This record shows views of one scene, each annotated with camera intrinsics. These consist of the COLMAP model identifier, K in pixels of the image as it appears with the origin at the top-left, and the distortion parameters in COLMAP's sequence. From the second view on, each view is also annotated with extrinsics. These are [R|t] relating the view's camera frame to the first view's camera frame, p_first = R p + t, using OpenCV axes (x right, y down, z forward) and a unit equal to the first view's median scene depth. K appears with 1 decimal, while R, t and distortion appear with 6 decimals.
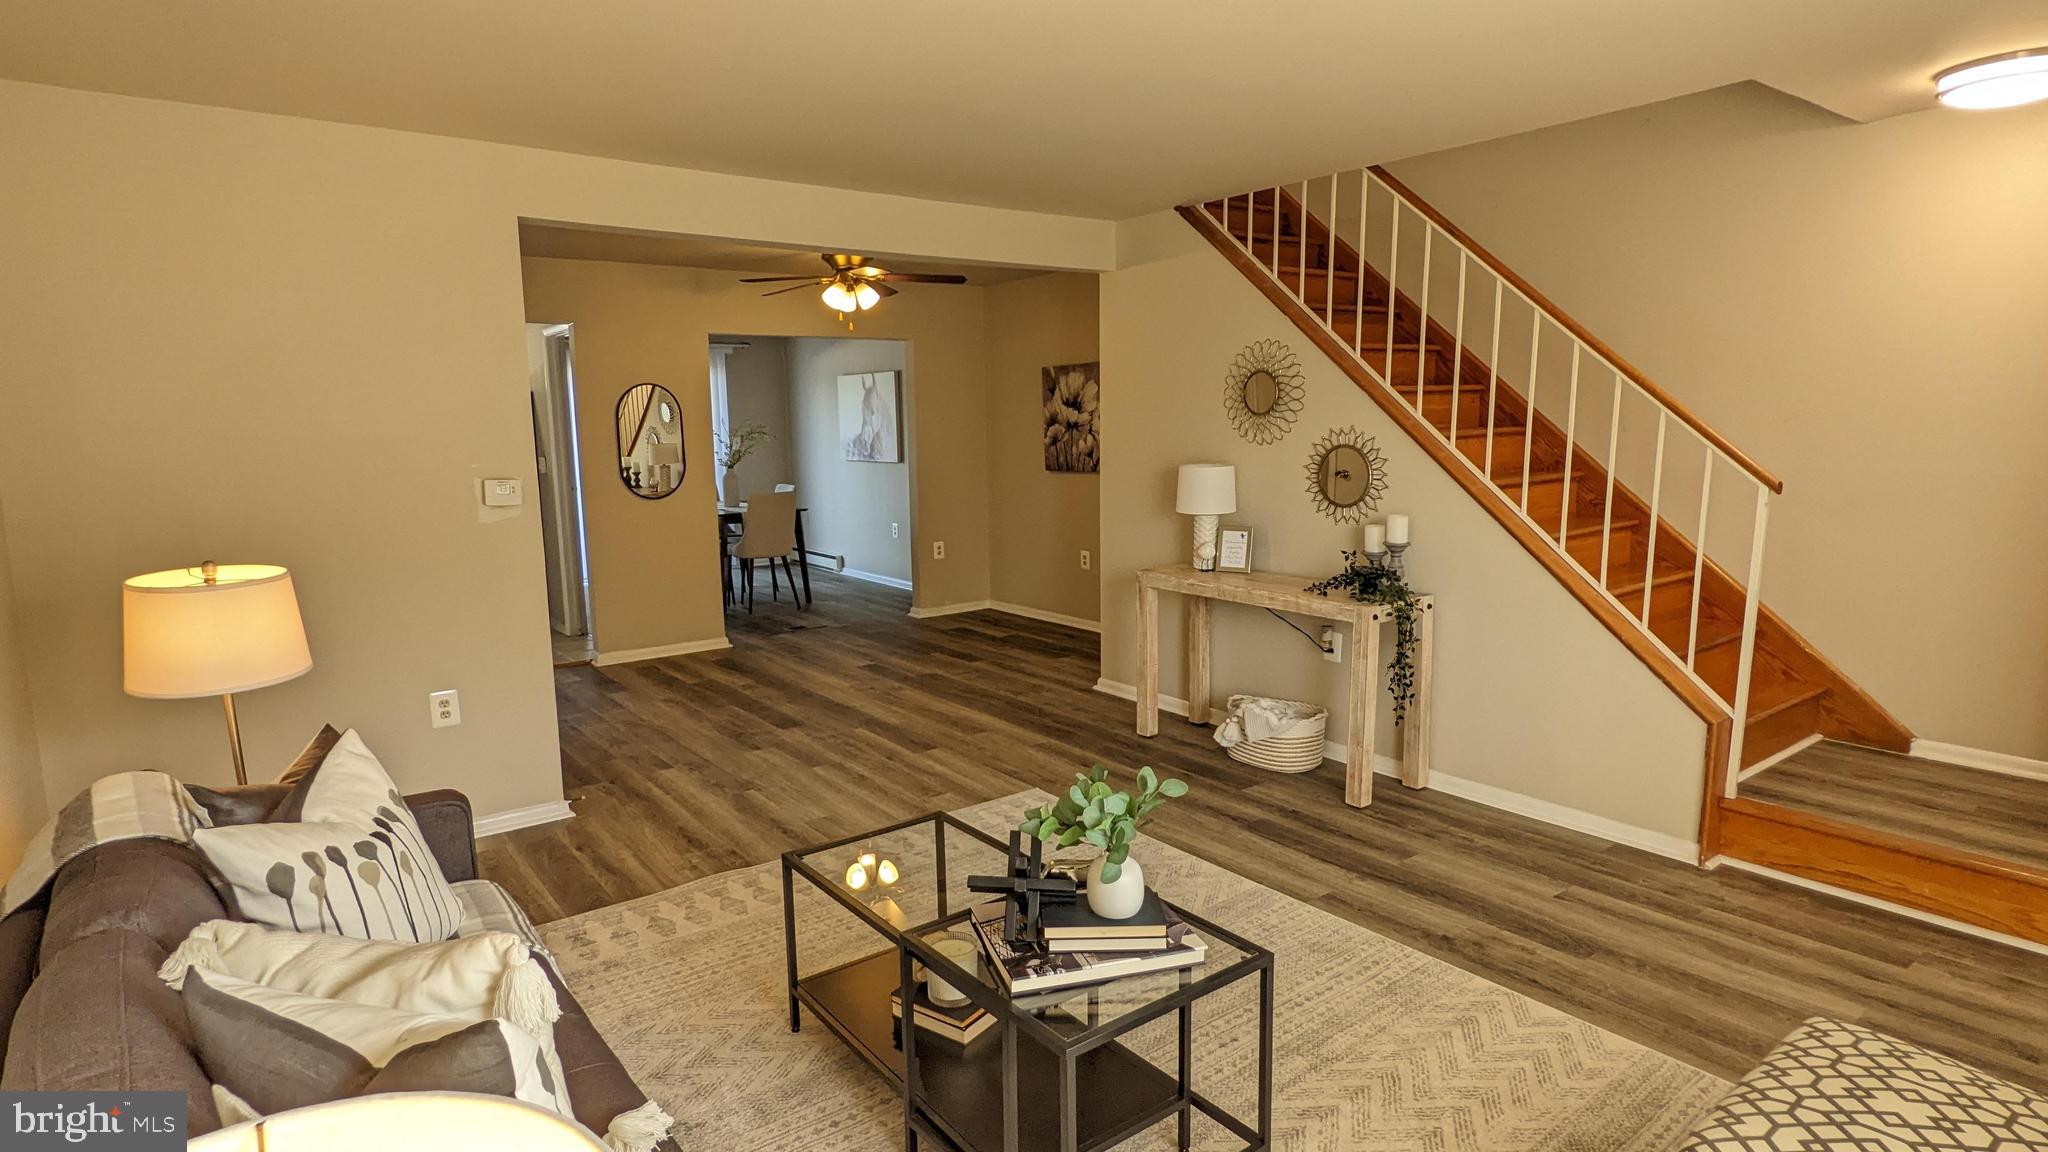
lens RADIAL K [[1080.4, 0, 1013.2], [0, 1080.4, 567.3], [0, 0, 1]] dist [0.006685, -0.007643]
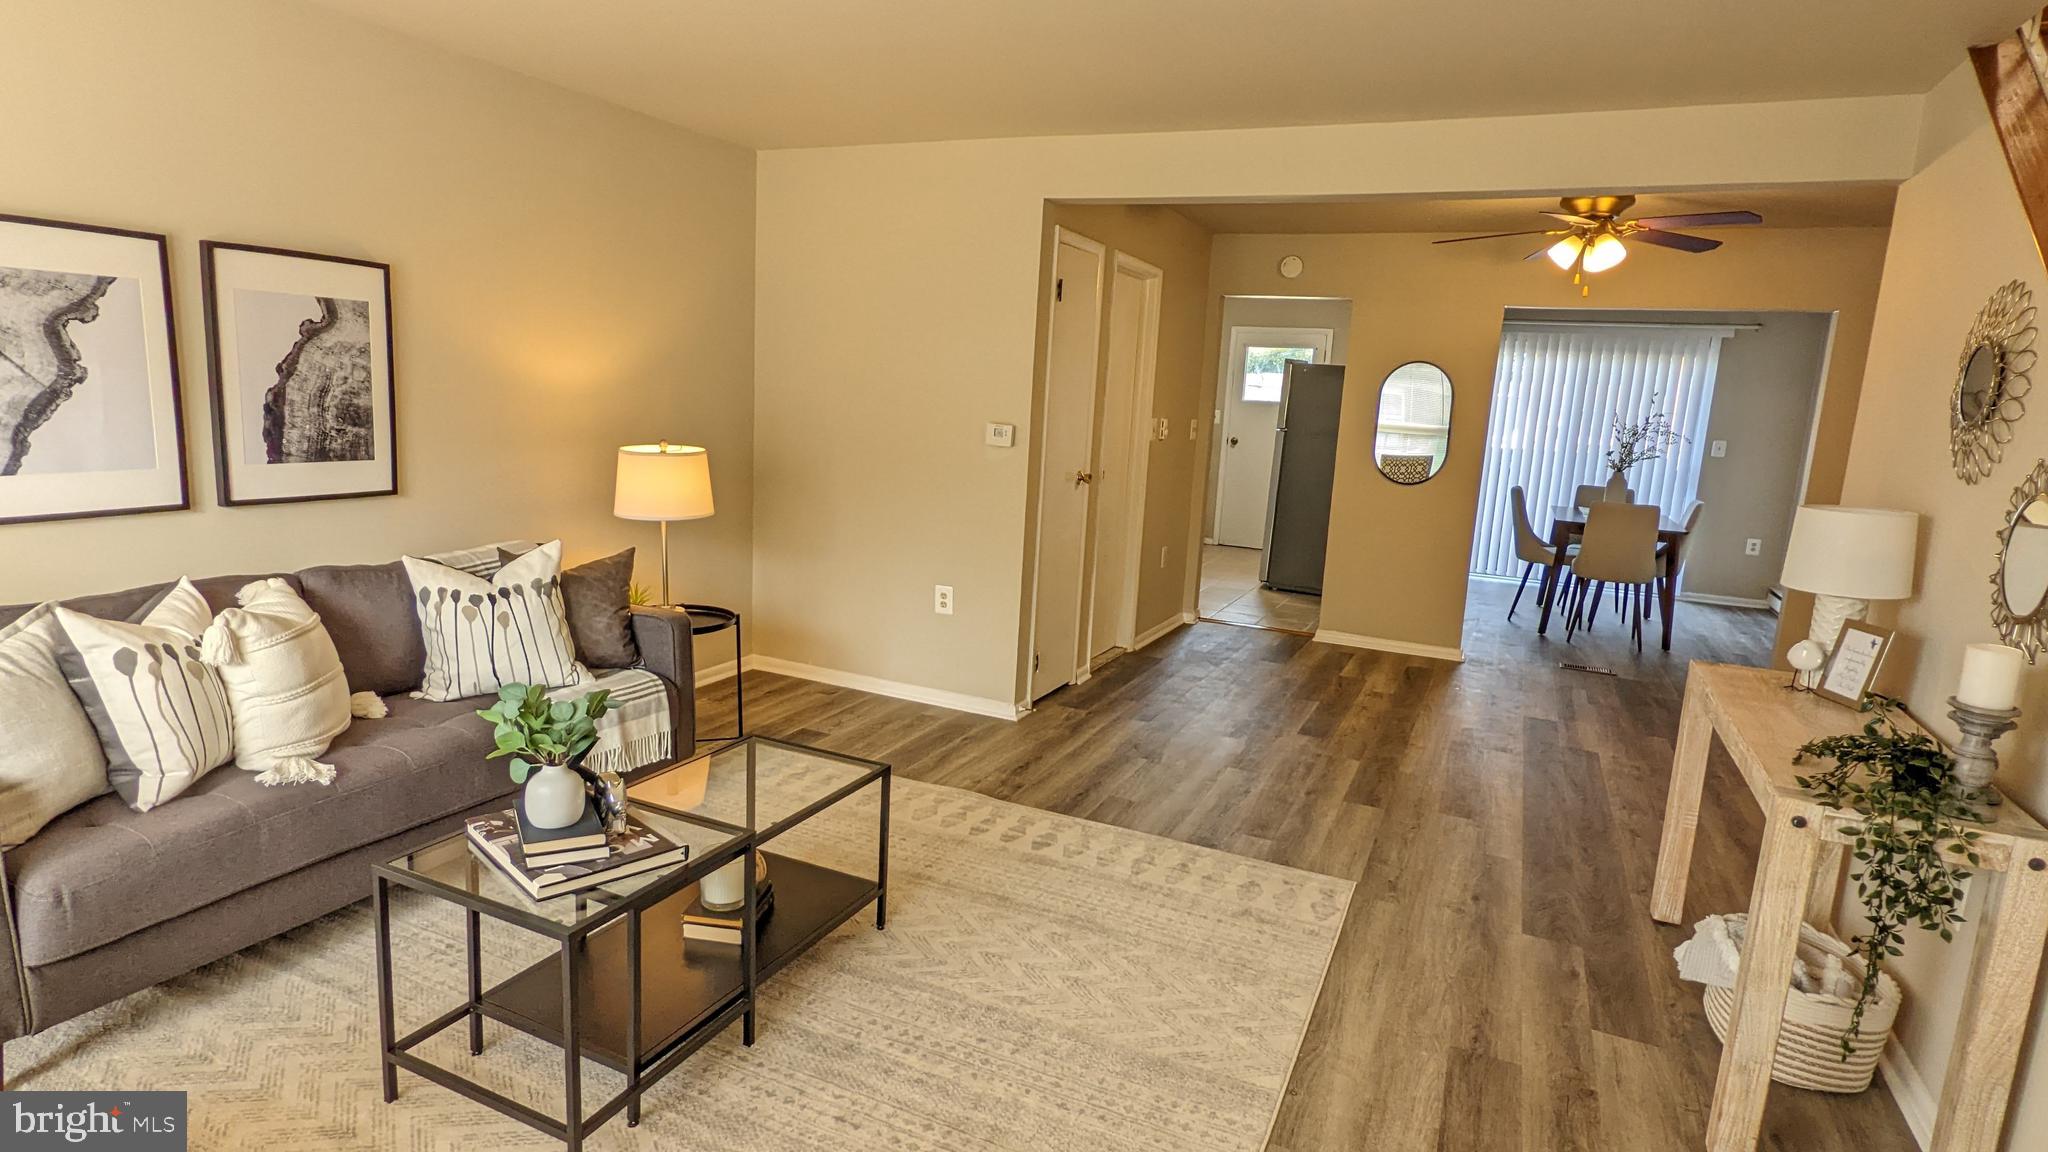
lens RADIAL K [[1080.4, 0, 1004.6], [0, 1080.4, 579.2], [0, 0, 1]] dist [0.006685, -0.007643]
pose [[0.463125, 0.193969, -0.864807, 0.509077], [-0.182729, 0.975691, 0.120983, -0.050343], [0.867251, 0.101995, 0.487311, 0.376265]]
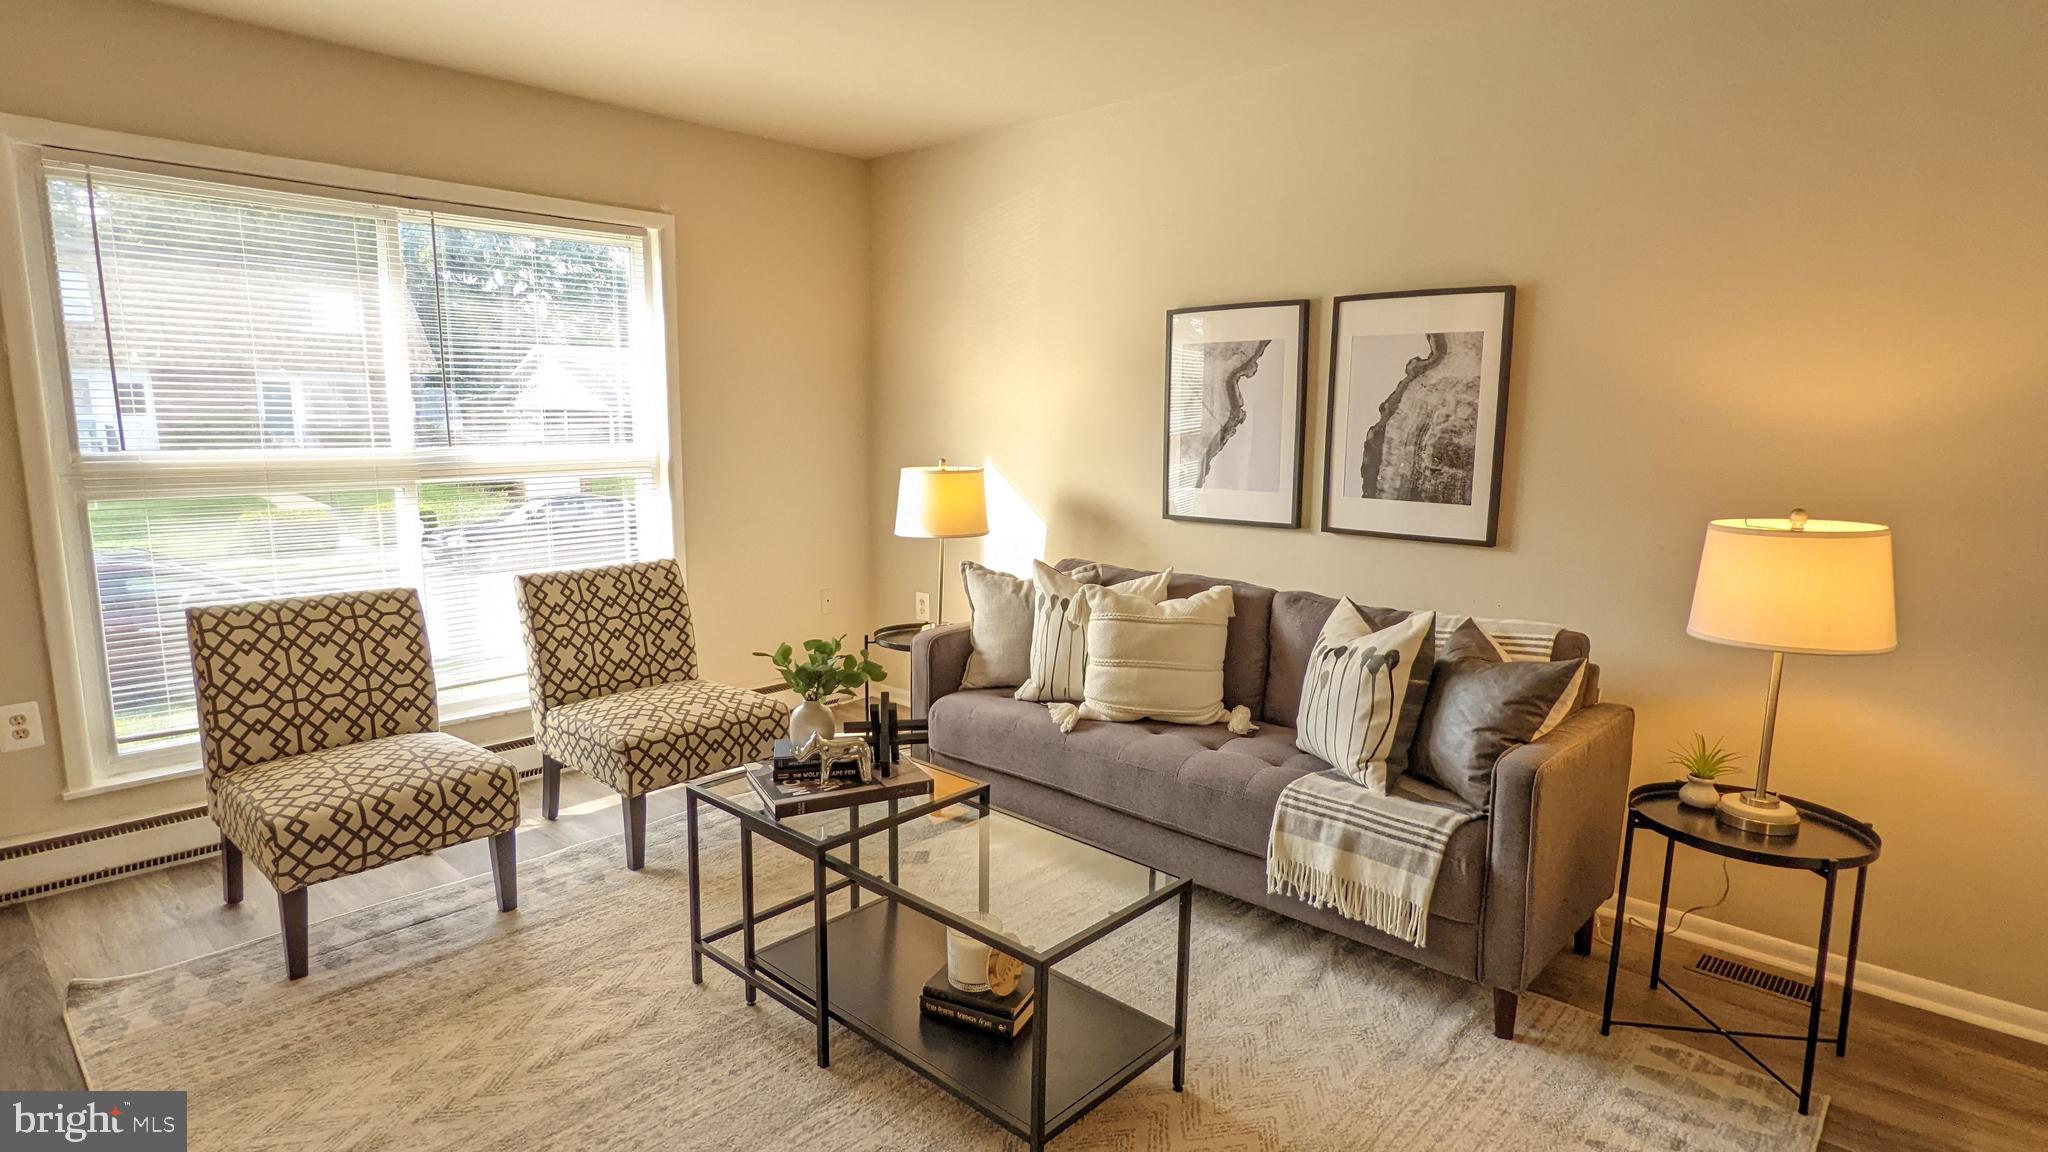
lens RADIAL K [[1080.4, 0, 993.3], [0, 1080.4, 569.4], [0, 0, 1]] dist [0.006685, -0.007643]
pose [[-0.986188, 0.032022, -0.162507, 0.037225], [-0.016476, 0.957302, 0.288621, -0.114703], [0.164811, 0.287312, -0.943551, 0.973622]]
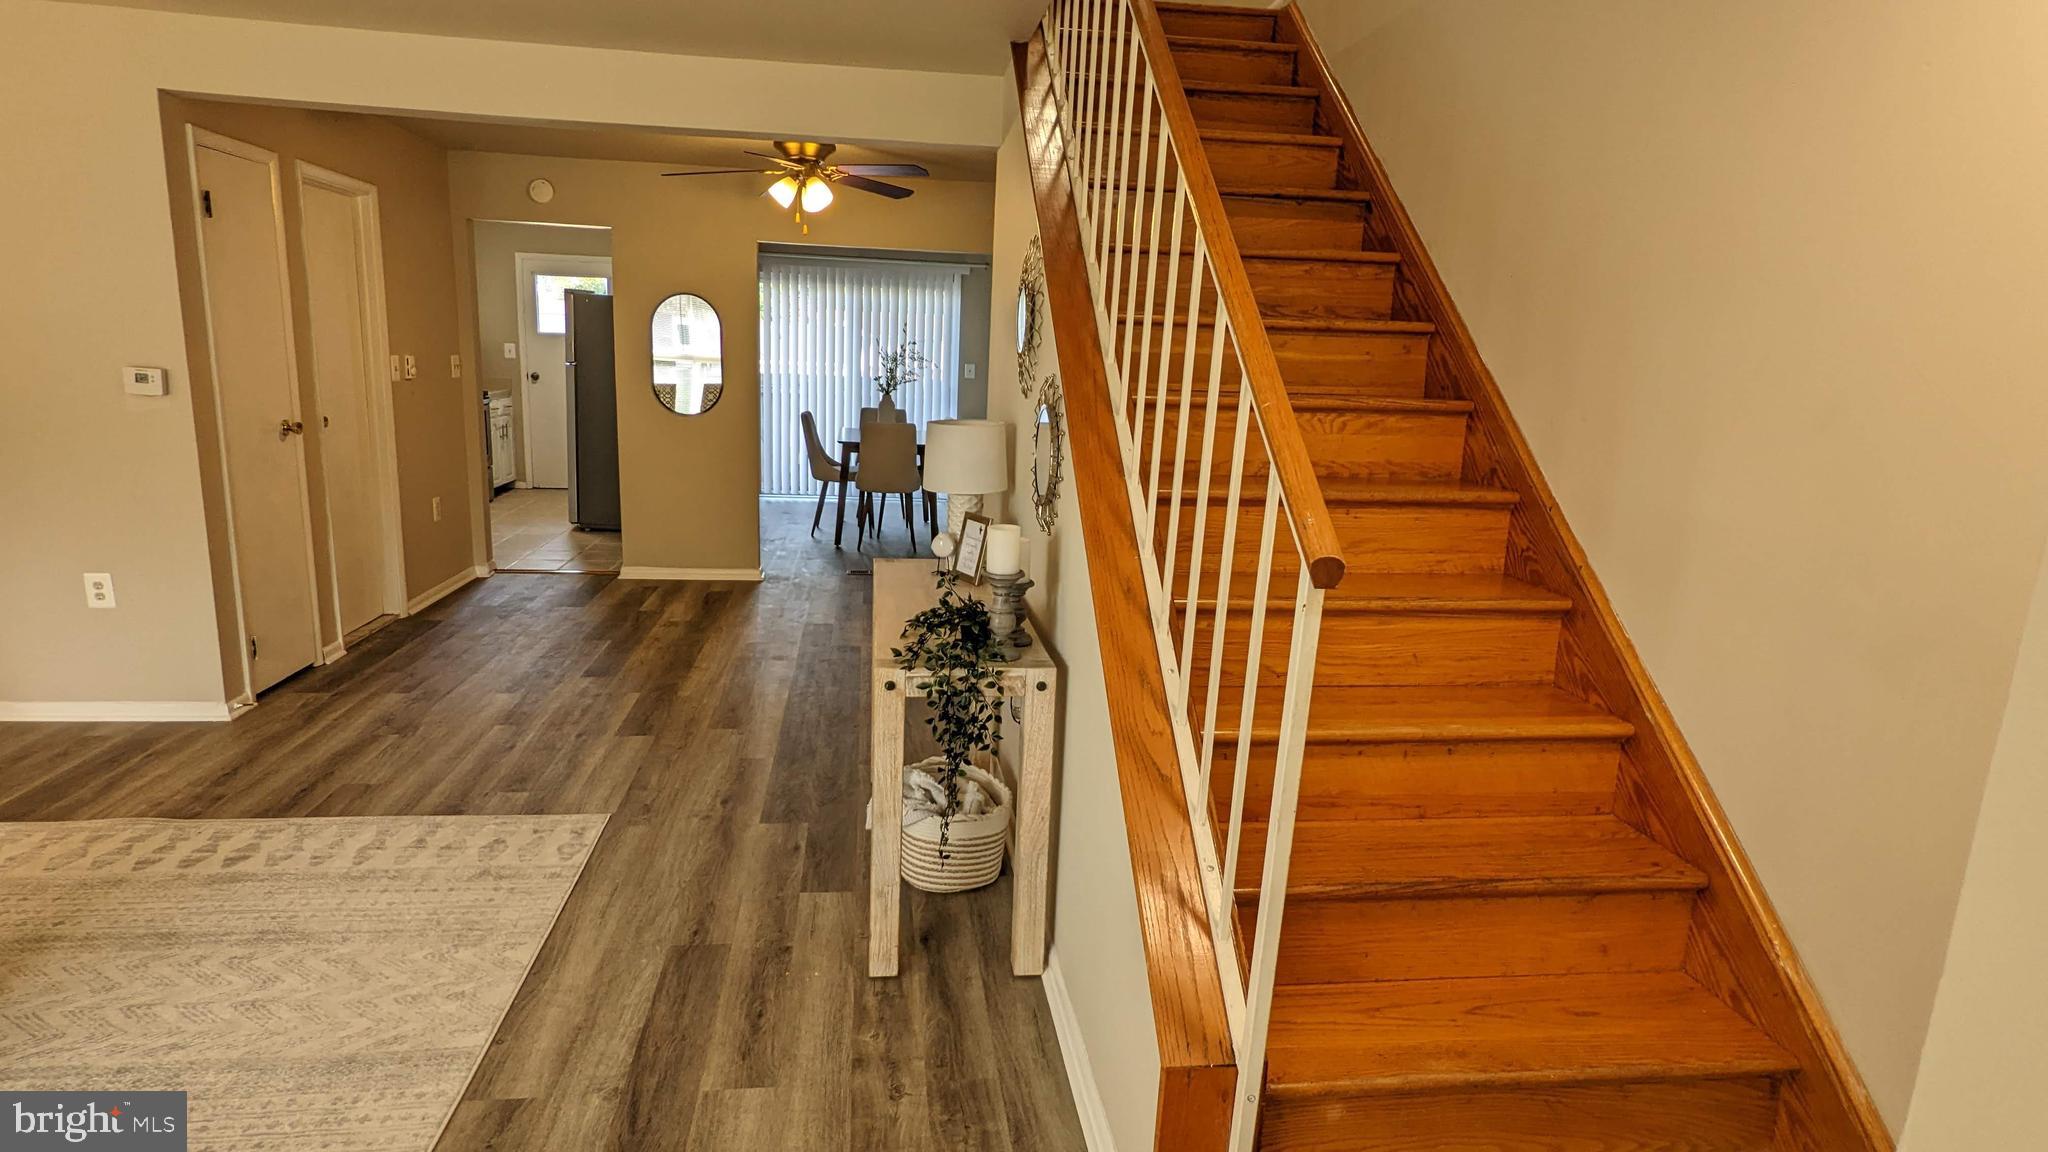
lens RADIAL K [[1080.4, 0, 1009.2], [0, 1080.4, 579.2], [0, 0, 1]] dist [0.006685, -0.007643]
pose [[0.867700, 0.153647, -0.472748, 0.593183], [-0.123199, 0.987831, 0.094929, -0.069852], [0.481580, -0.024128, 0.876070, 0.443485]]
